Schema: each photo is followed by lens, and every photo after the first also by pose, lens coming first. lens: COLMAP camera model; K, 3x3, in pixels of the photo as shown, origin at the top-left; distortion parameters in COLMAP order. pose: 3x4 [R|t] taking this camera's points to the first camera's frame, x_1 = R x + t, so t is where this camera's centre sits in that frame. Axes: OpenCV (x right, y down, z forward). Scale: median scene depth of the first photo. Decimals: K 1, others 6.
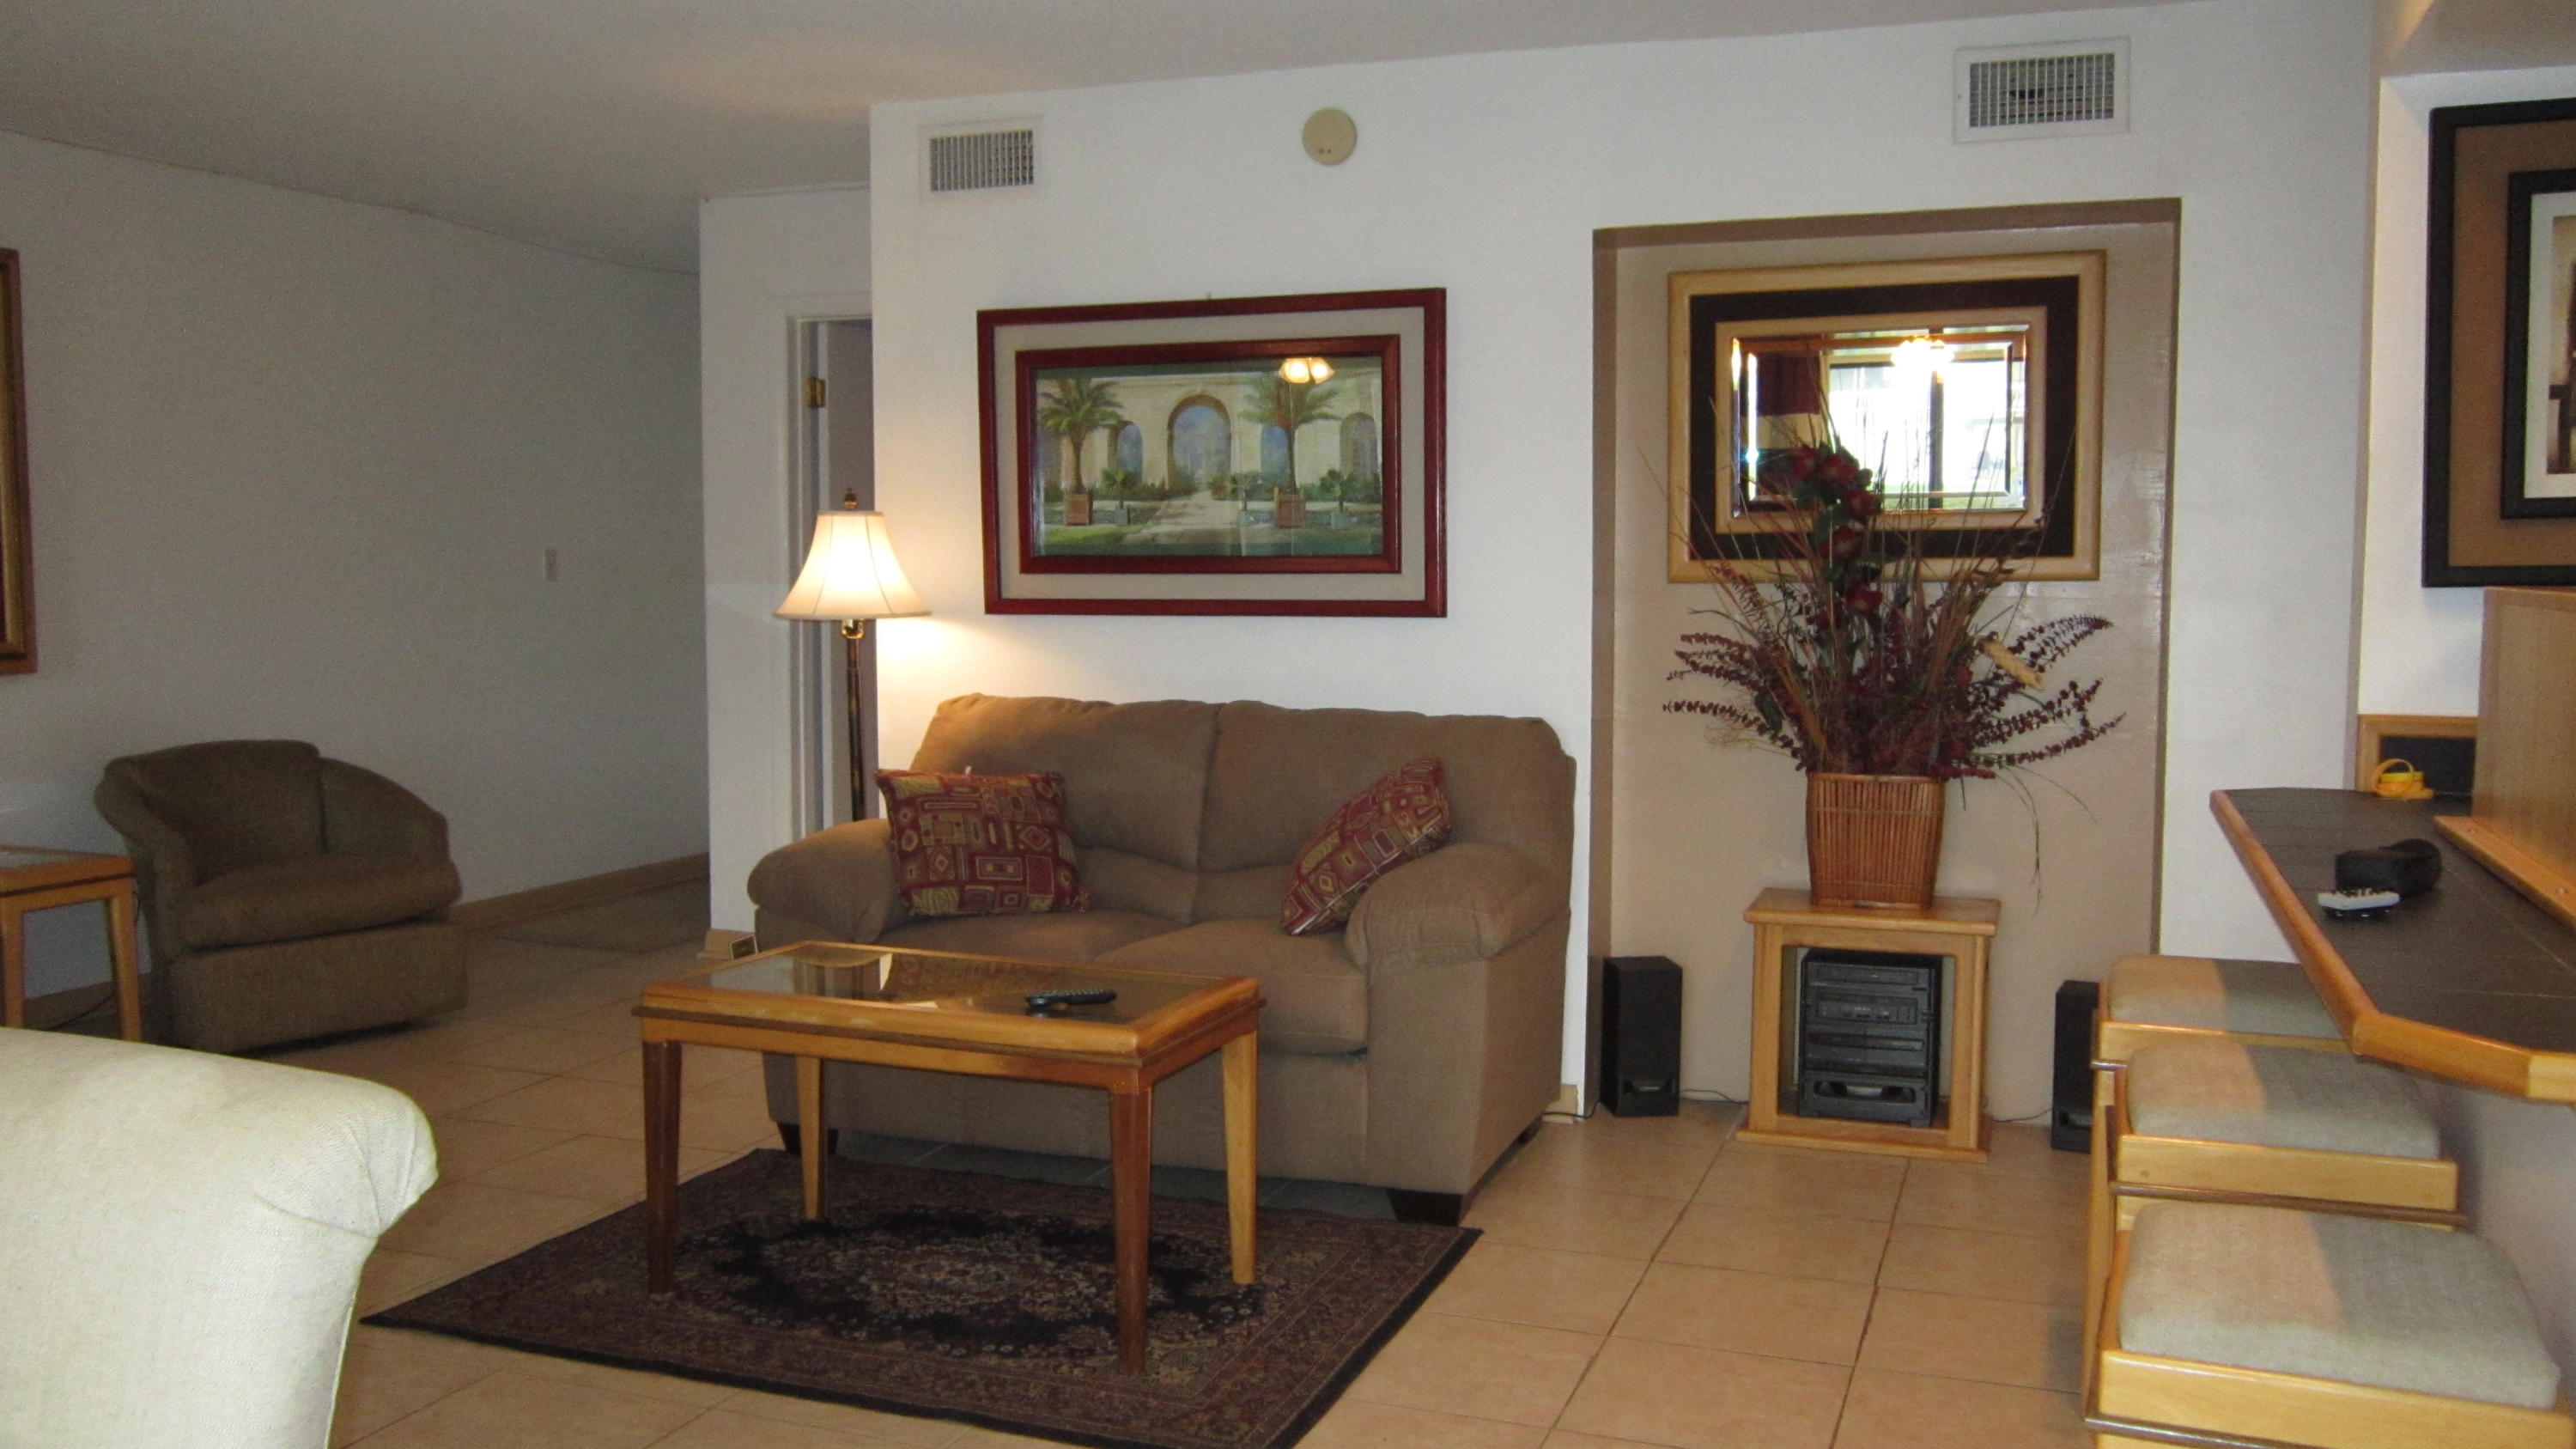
lens RADIAL K [[2111.7, 0, 1288.0], [0, 2111.7, 724.5], [0, 0, 1]] dist [0.000567, -0.007137]
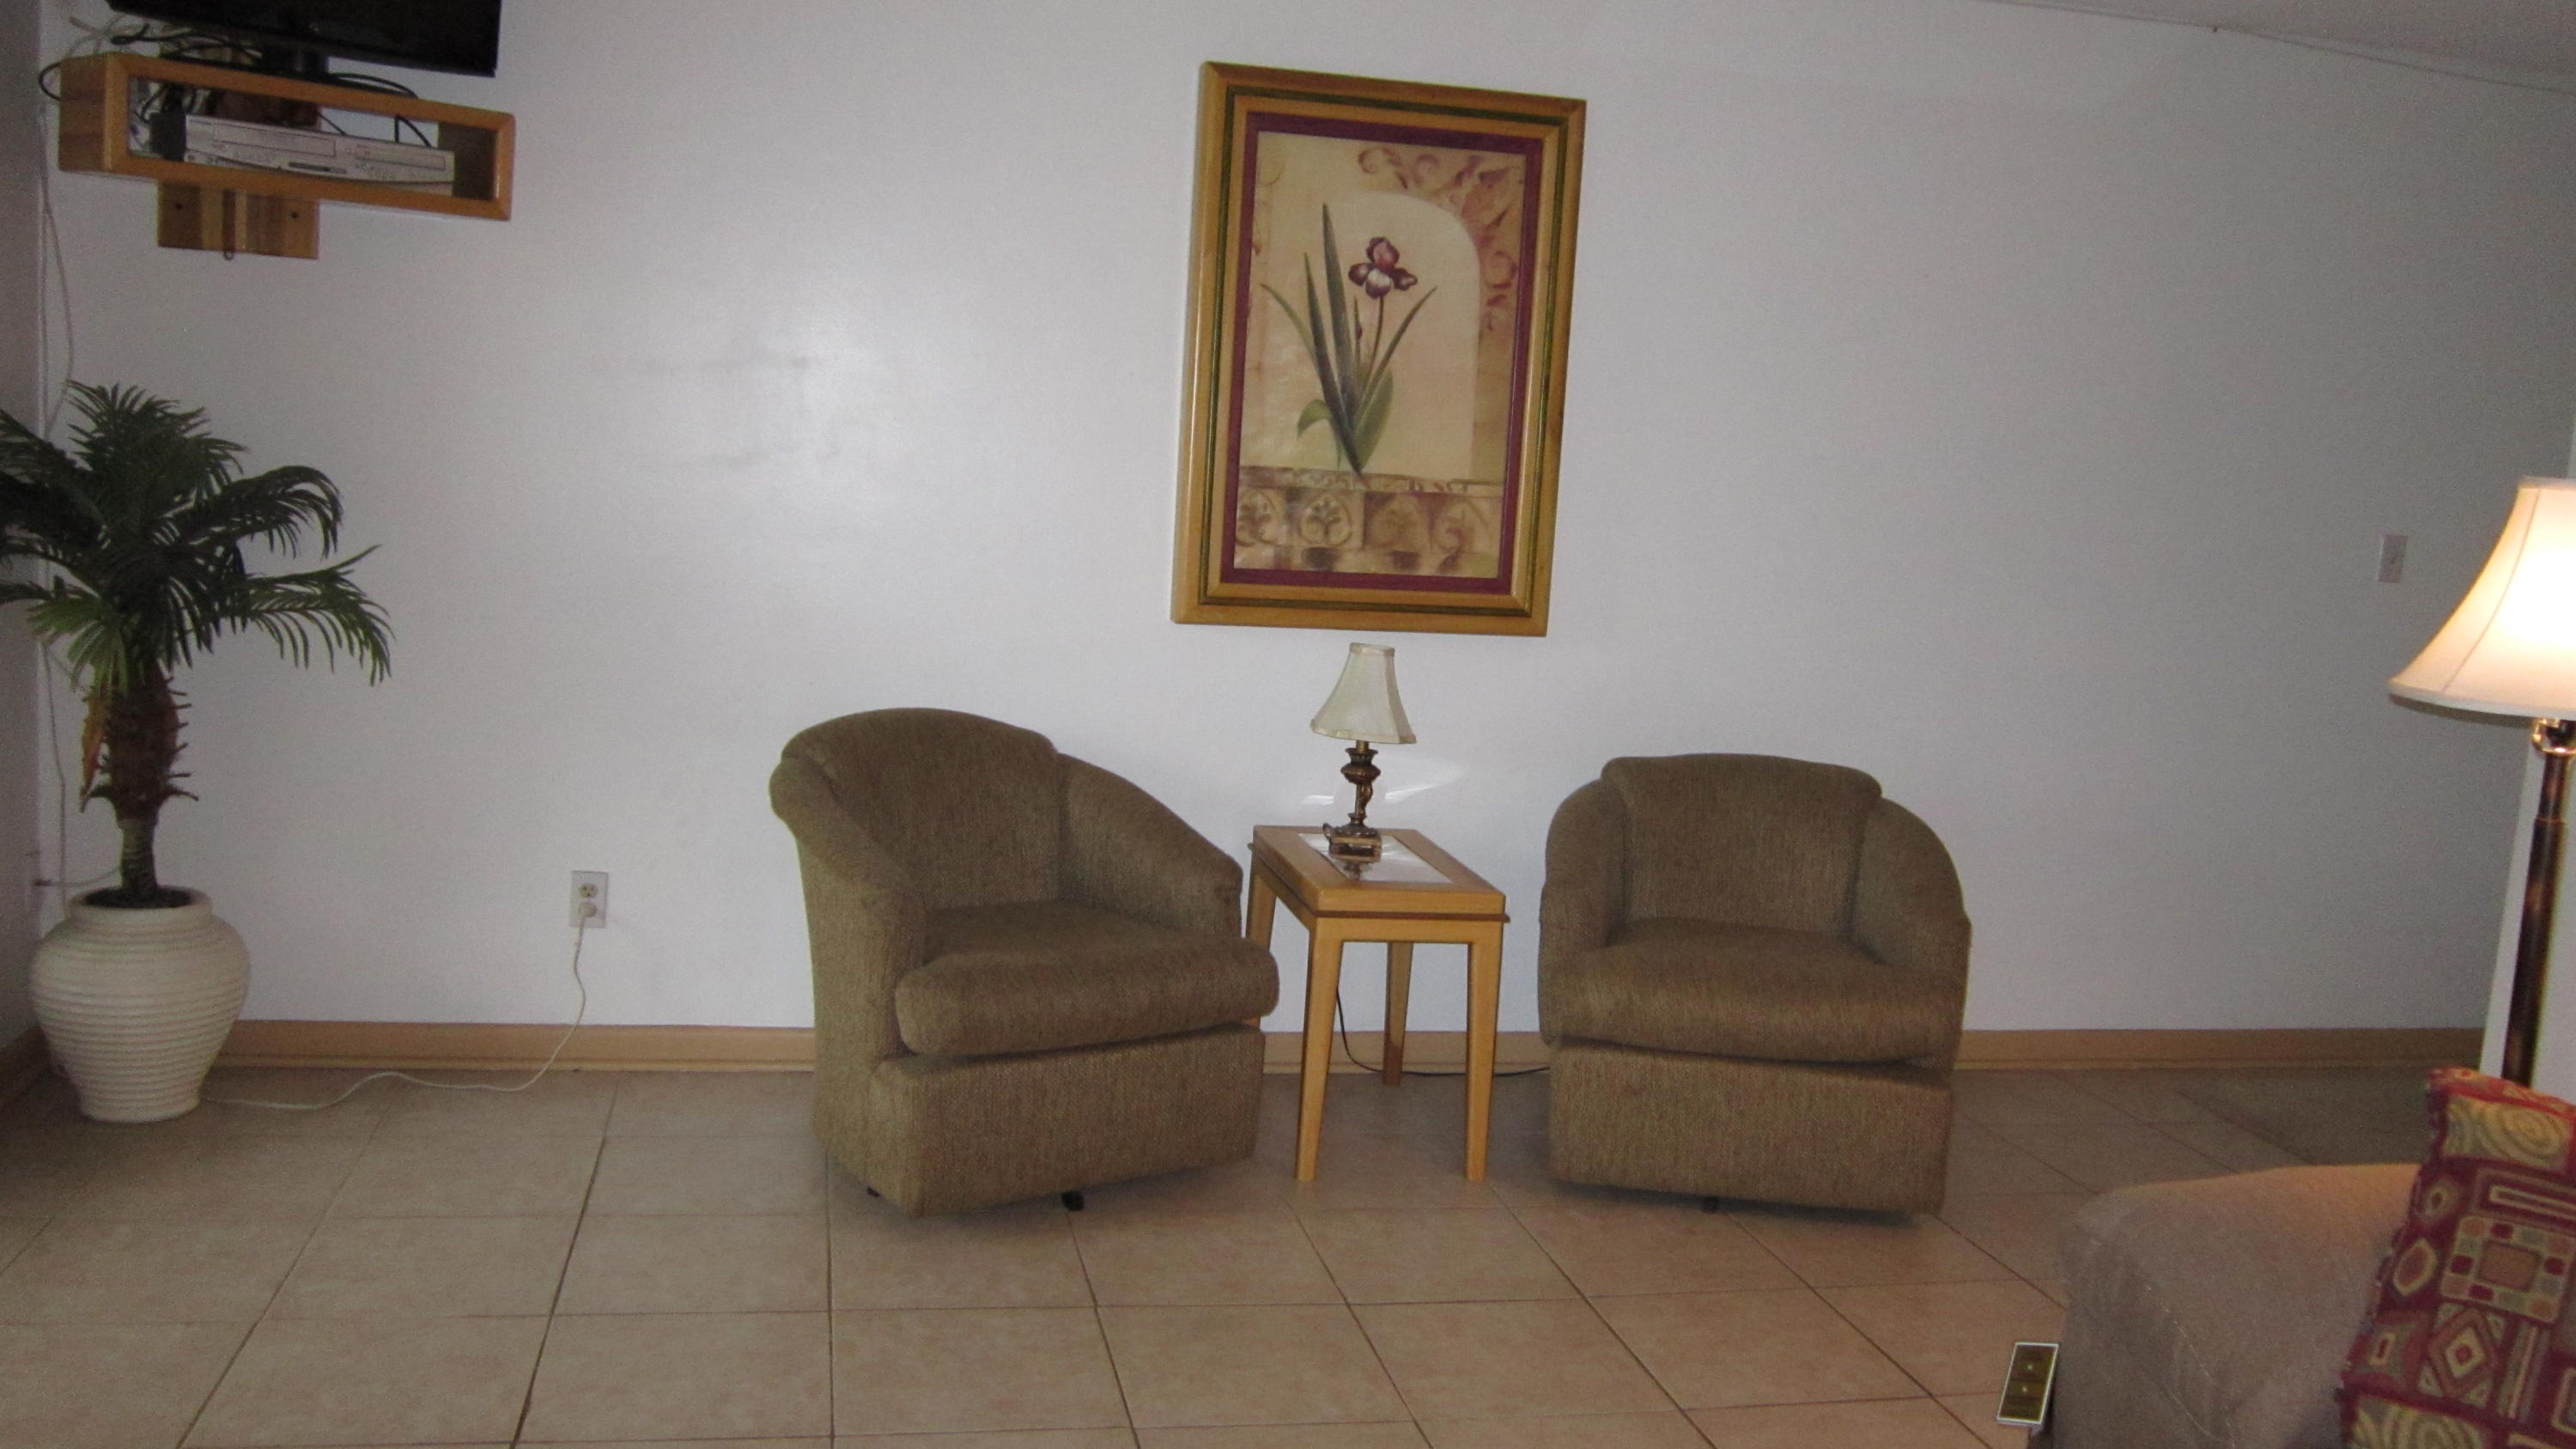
lens RADIAL K [[2111.7, 0, 1288.0], [0, 2111.7, 724.5], [0, 0, 1]] dist [0.000567, -0.007137]
pose [[0.529425, 0.140439, -0.836652, 0.035229], [-0.125615, 0.988309, 0.086408, -0.058068], [0.839005, 0.059349, 0.540877, 0.580246]]
